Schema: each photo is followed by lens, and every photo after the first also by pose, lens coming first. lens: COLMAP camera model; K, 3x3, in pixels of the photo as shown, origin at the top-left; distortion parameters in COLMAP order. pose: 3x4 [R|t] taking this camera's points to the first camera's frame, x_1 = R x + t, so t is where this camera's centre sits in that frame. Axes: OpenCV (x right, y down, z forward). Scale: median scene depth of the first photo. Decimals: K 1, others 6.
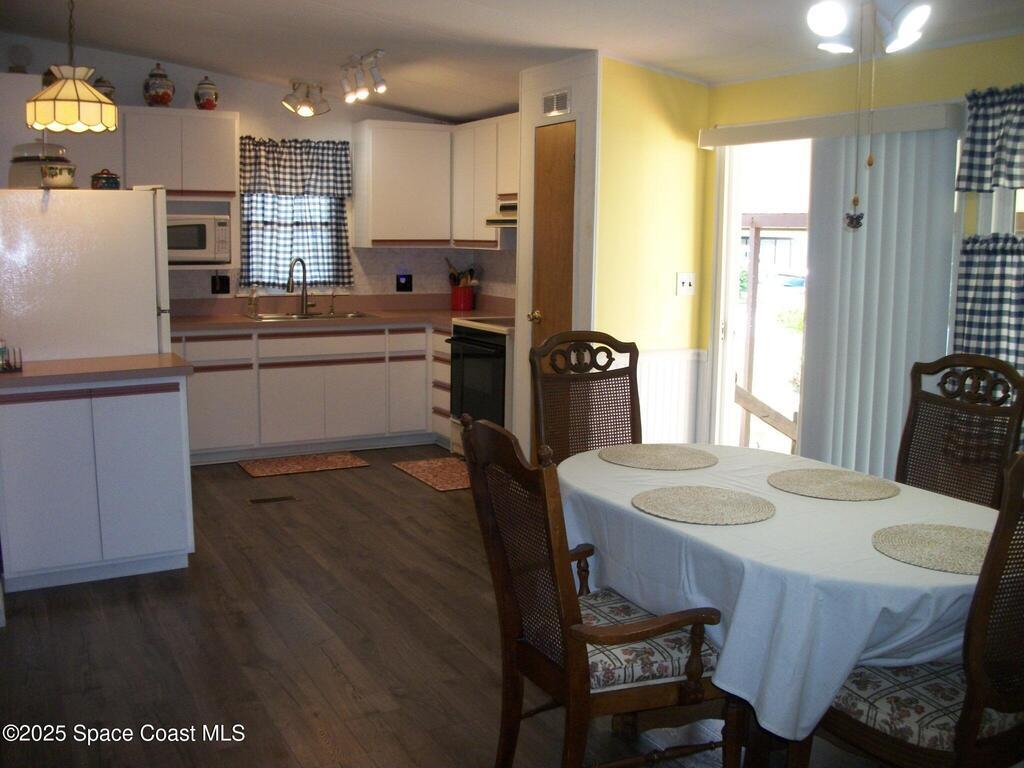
lens RADIAL K [[971.1, 0, 525.5], [0, 971.1, 371.4], [0, 0, 1]] dist [-0.144617, 0.061281]
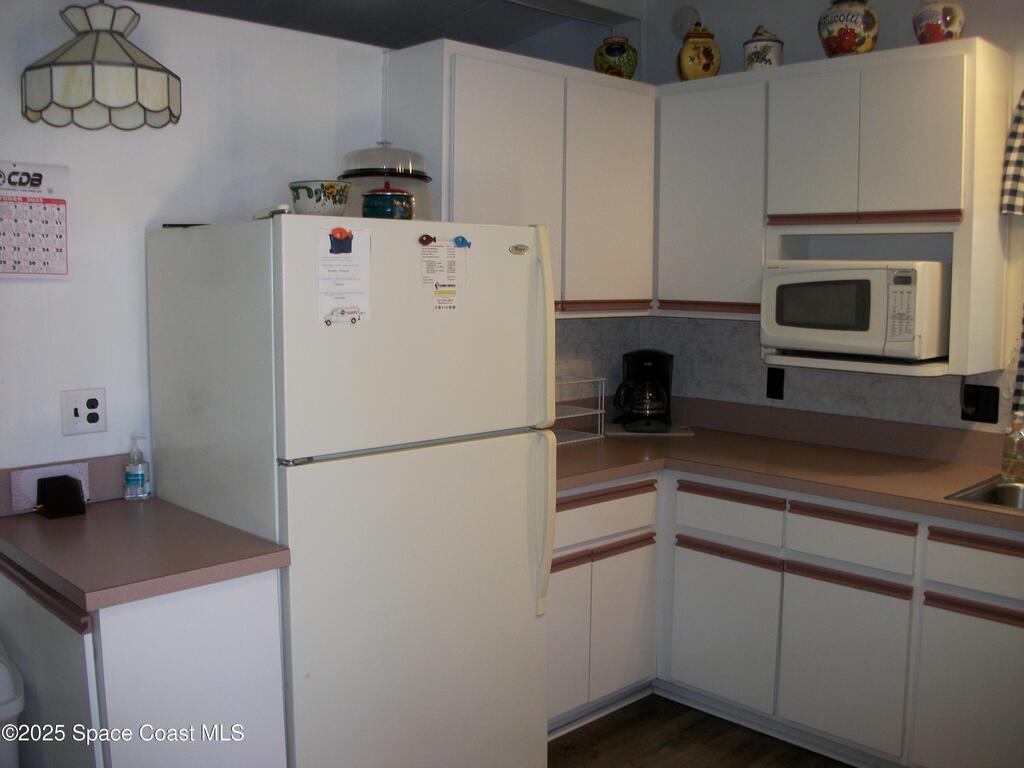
lens RADIAL K [[971.1, 0, 525.5], [0, 971.1, 371.4], [0, 0, 1]] dist [-0.144617, 0.061281]
pose [[0.261168, 0.080638, -0.961919, 0.080068], [-0.133419, 0.989956, 0.046764, -0.097563], [0.956029, 0.116125, 0.269303, 0.641519]]
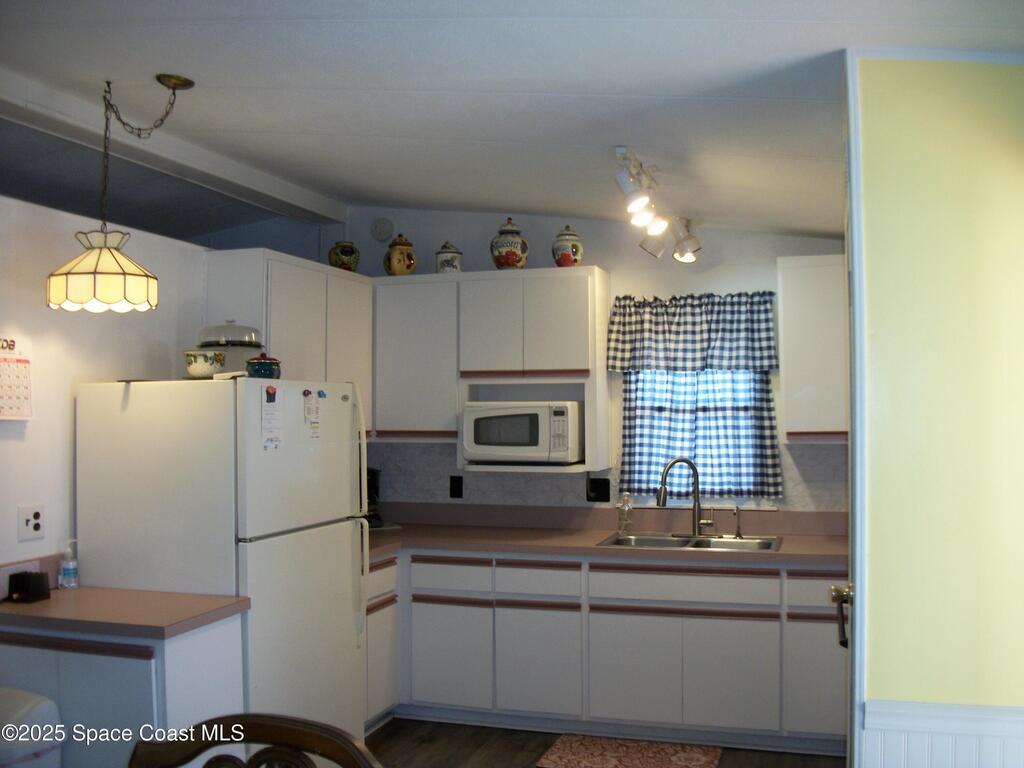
lens RADIAL K [[971.1, 0, 525.5], [0, 971.1, 371.4], [0, 0, 1]] dist [-0.144617, 0.061281]
pose [[0.688670, -0.046353, -0.723592, 0.204429], [-0.082683, 0.986424, -0.141883, -0.068989], [0.720346, 0.157540, 0.675488, 0.415688]]
